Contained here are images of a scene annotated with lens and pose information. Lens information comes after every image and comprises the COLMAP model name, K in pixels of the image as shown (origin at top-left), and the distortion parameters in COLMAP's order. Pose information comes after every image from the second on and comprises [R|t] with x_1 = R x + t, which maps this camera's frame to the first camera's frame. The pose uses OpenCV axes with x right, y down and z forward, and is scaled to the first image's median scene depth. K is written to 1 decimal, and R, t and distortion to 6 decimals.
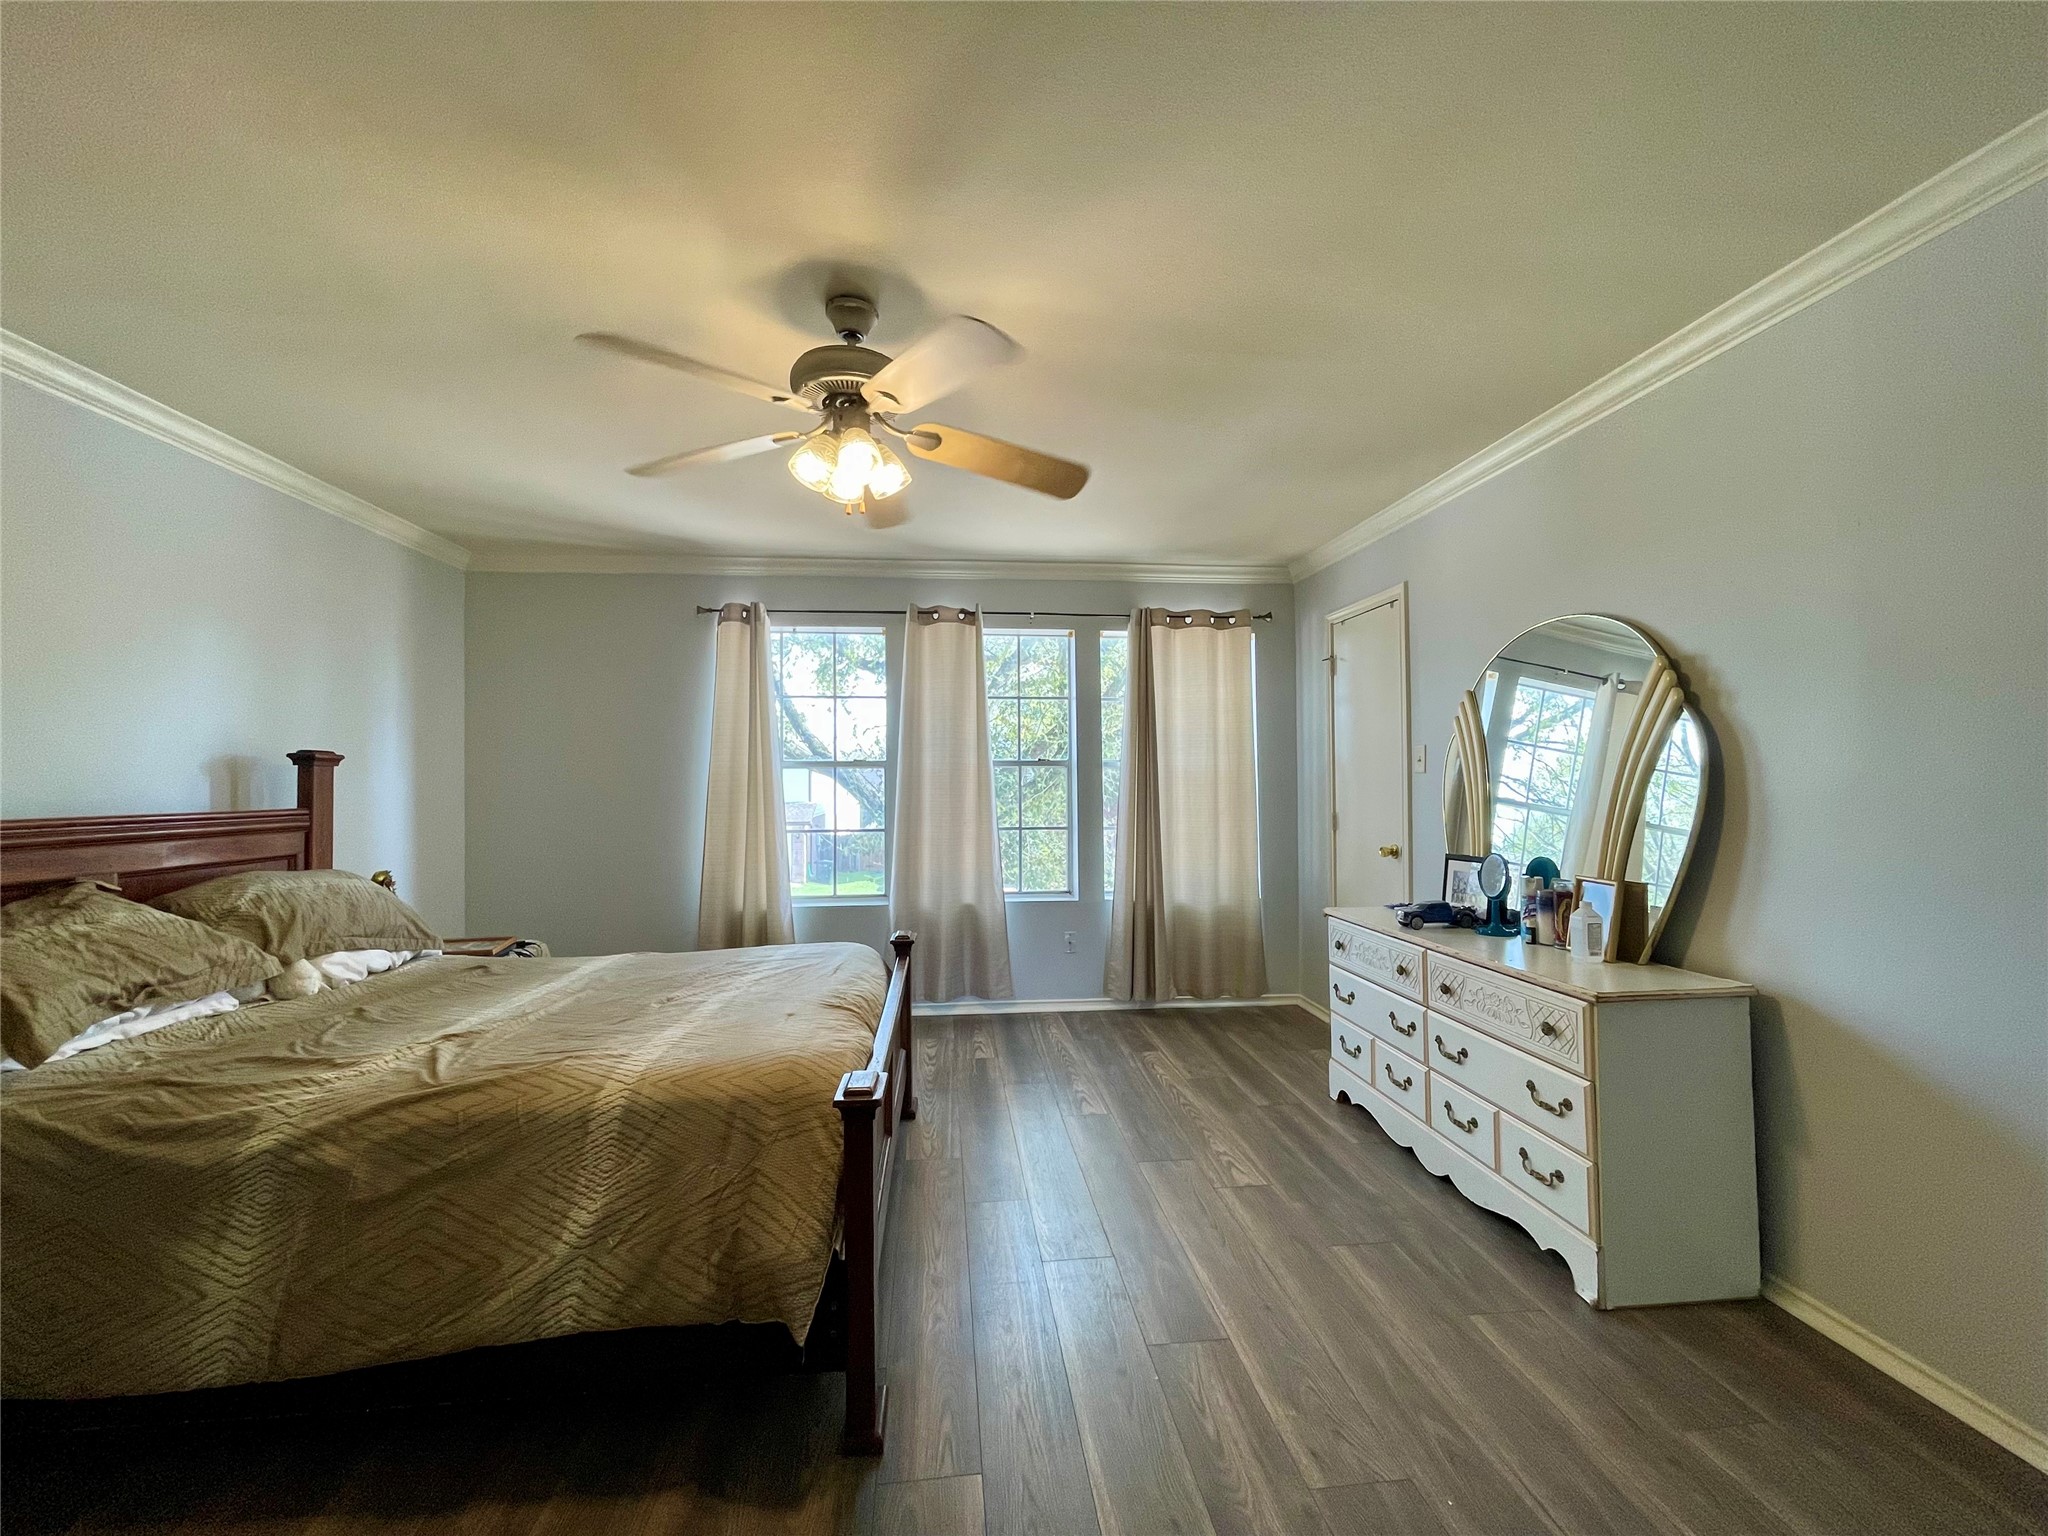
lens RADIAL K [[833.4, 0, 1020.1], [0, 833.4, 768.9], [0, 0, 1]] dist [-0.002760, 0.001544]
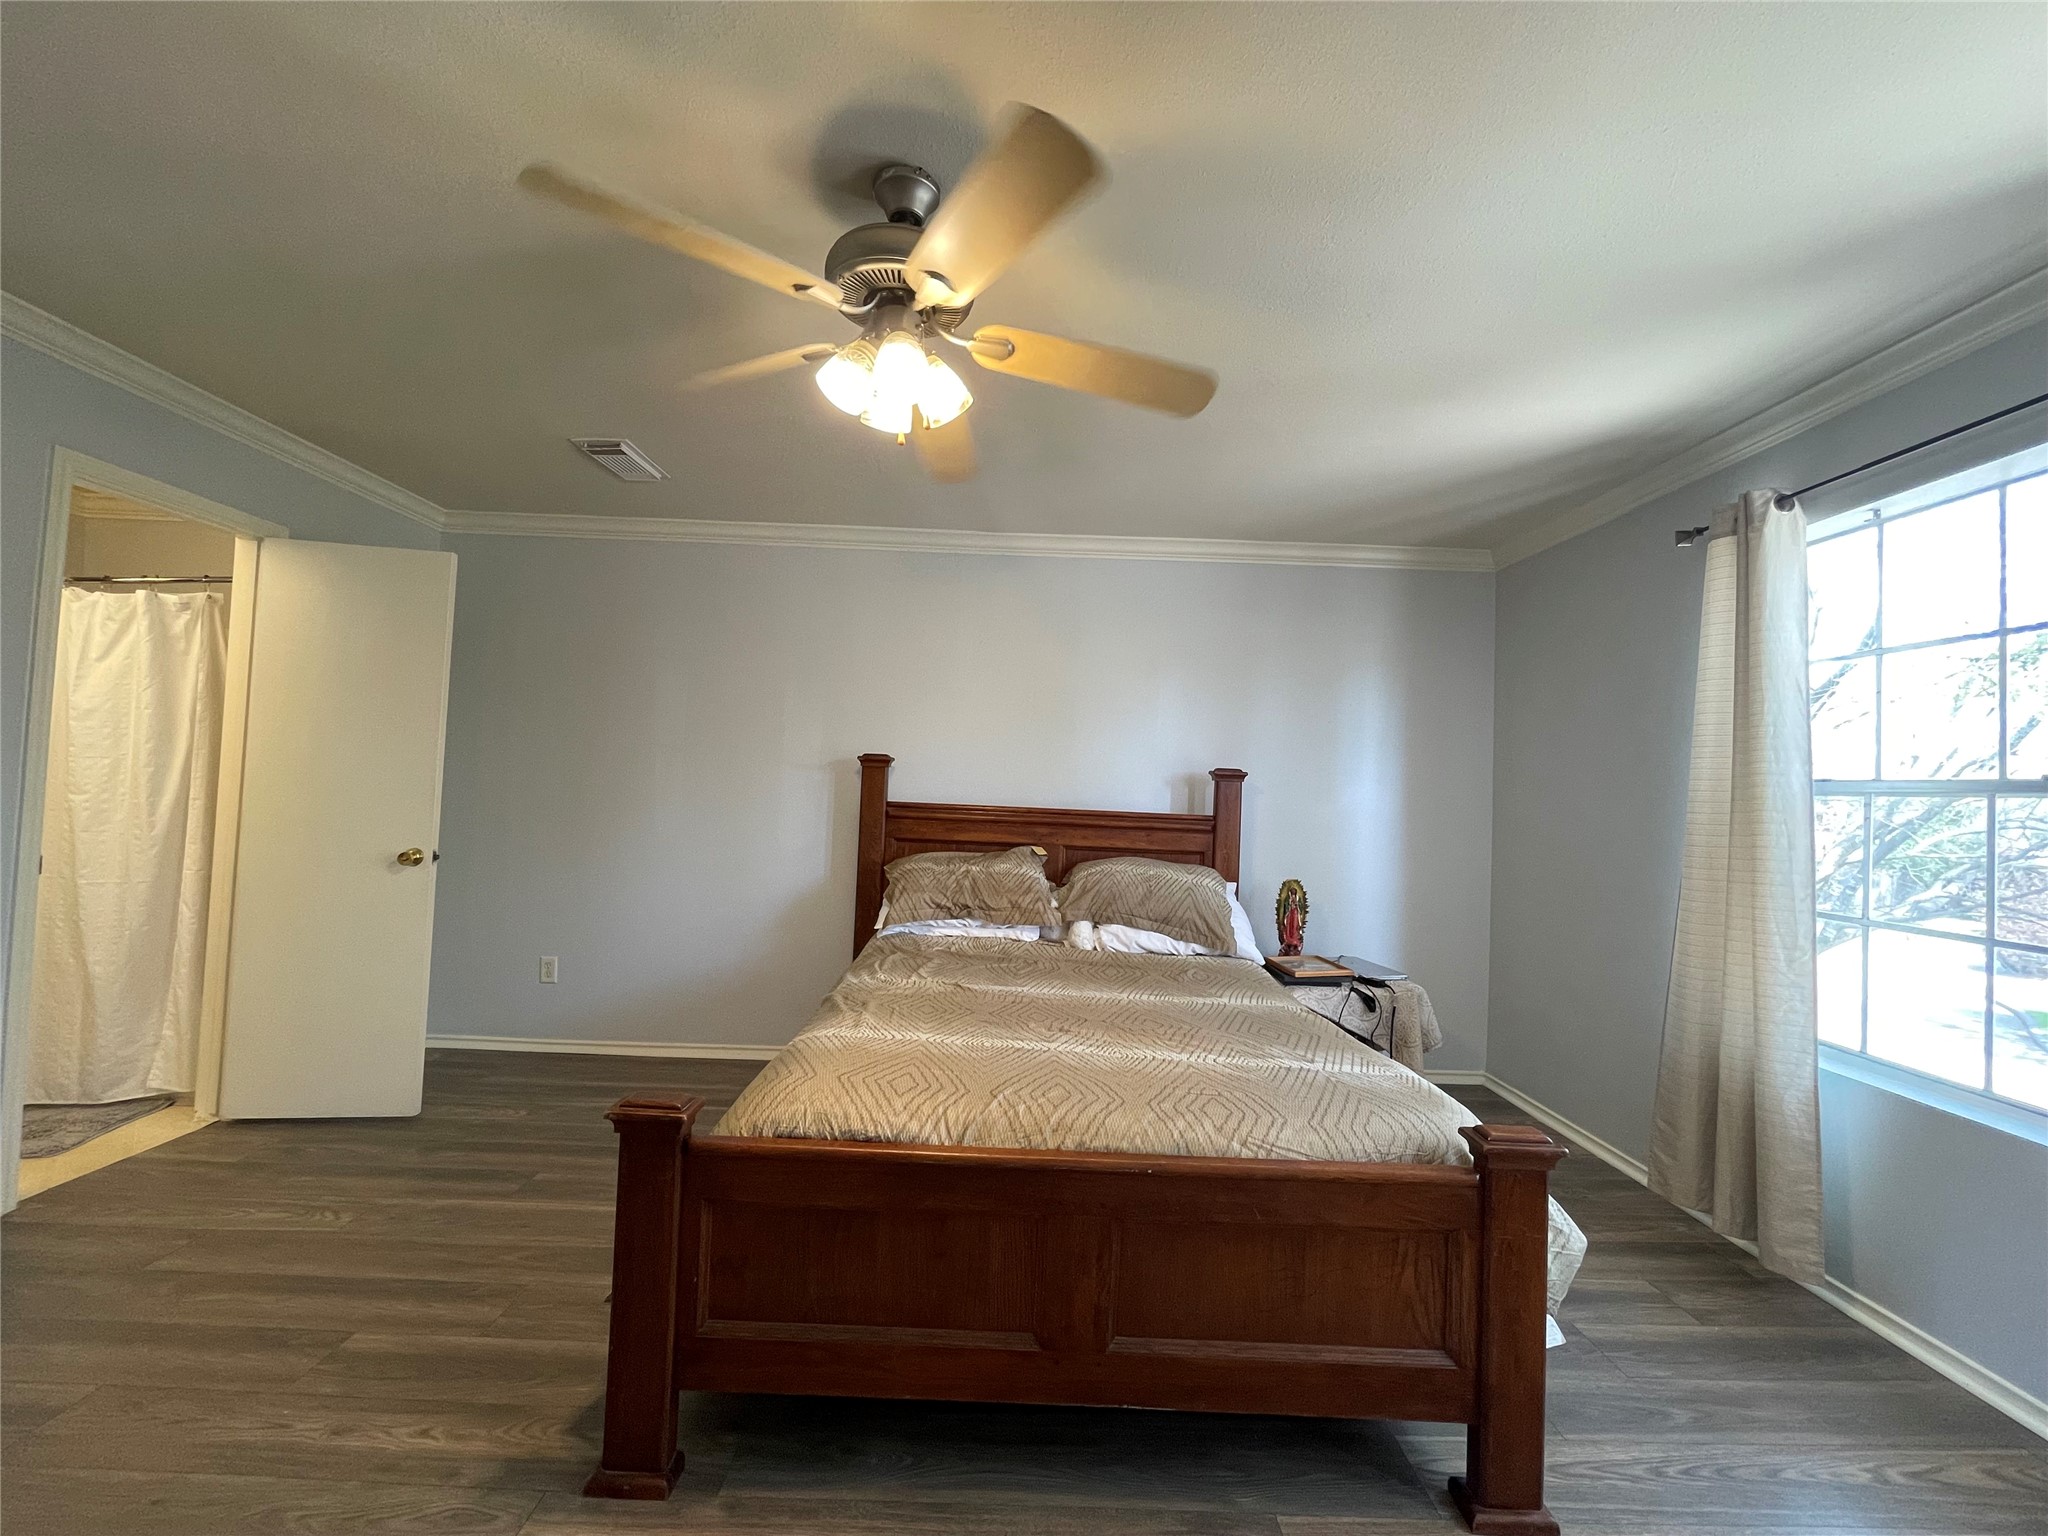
lens RADIAL K [[833.4, 0, 1033.8], [0, 833.4, 760.0], [0, 0, 1]] dist [-0.002760, 0.001544]
pose [[-0.087561, -0.035251, -0.995535, 0.493248], [-0.024552, 0.999146, -0.033219, 0.016832], [0.995857, 0.021533, -0.088352, 1.055381]]
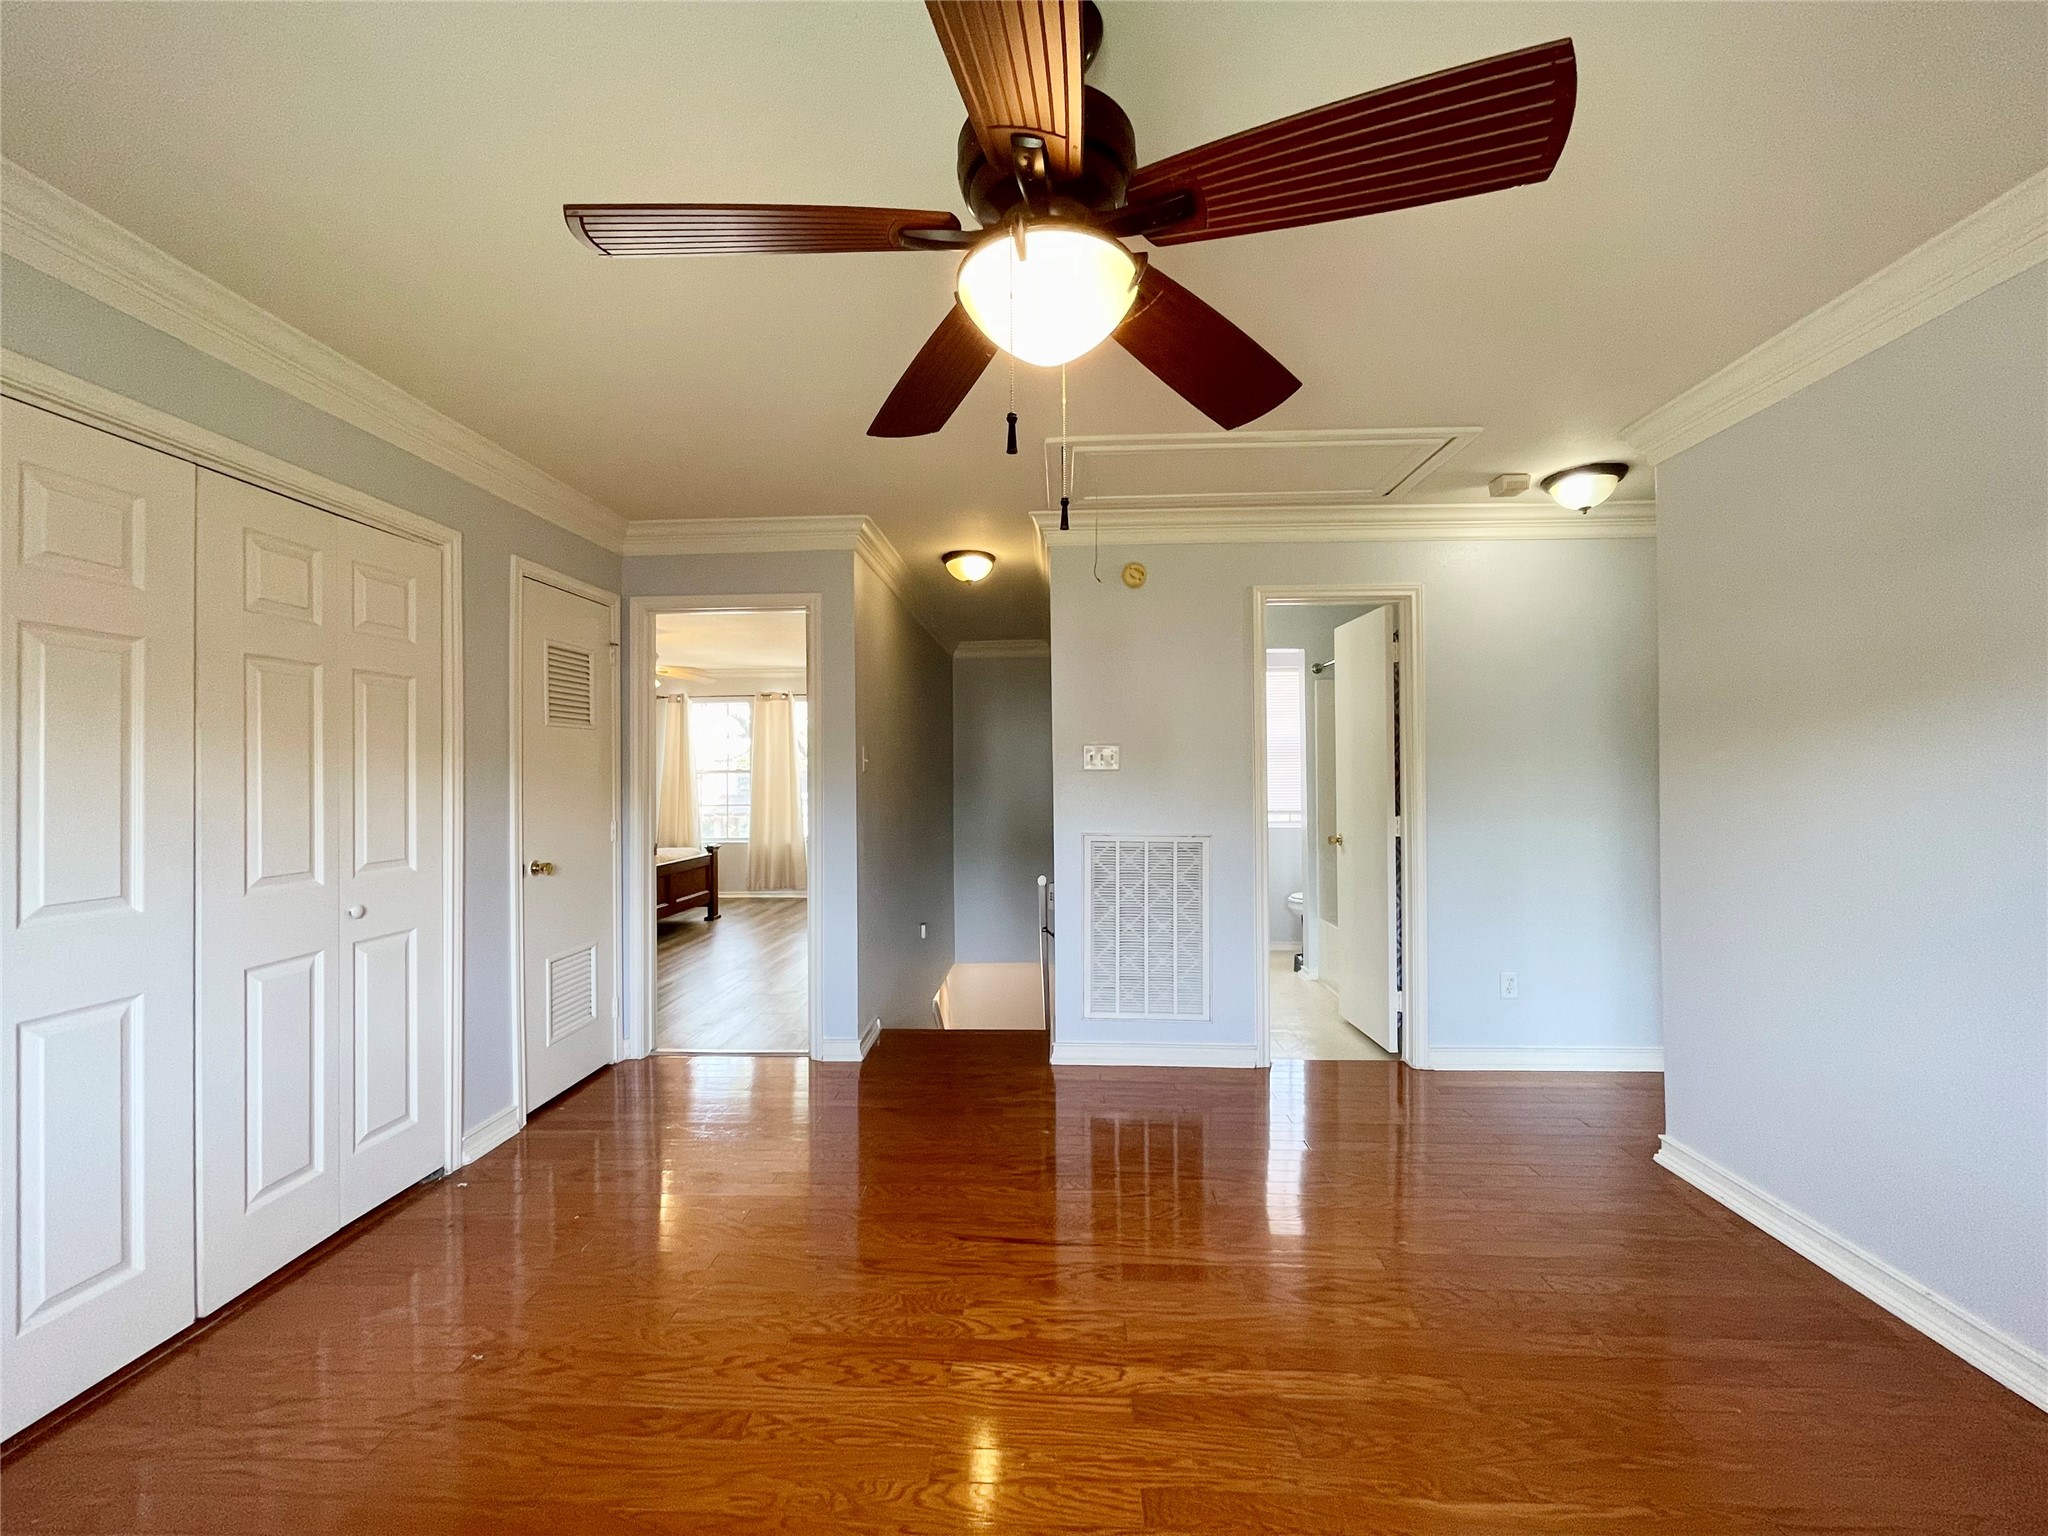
lens RADIAL K [[833.4, 0, 1021.7], [0, 833.4, 770.9], [0, 0, 1]] dist [-0.002760, 0.001544]
pose [[0.988671, -0.005631, -0.149995, 1.471732], [0.006337, 0.999971, 0.004231, -0.023046], [0.149967, -0.005134, 0.988678, -1.621855]]
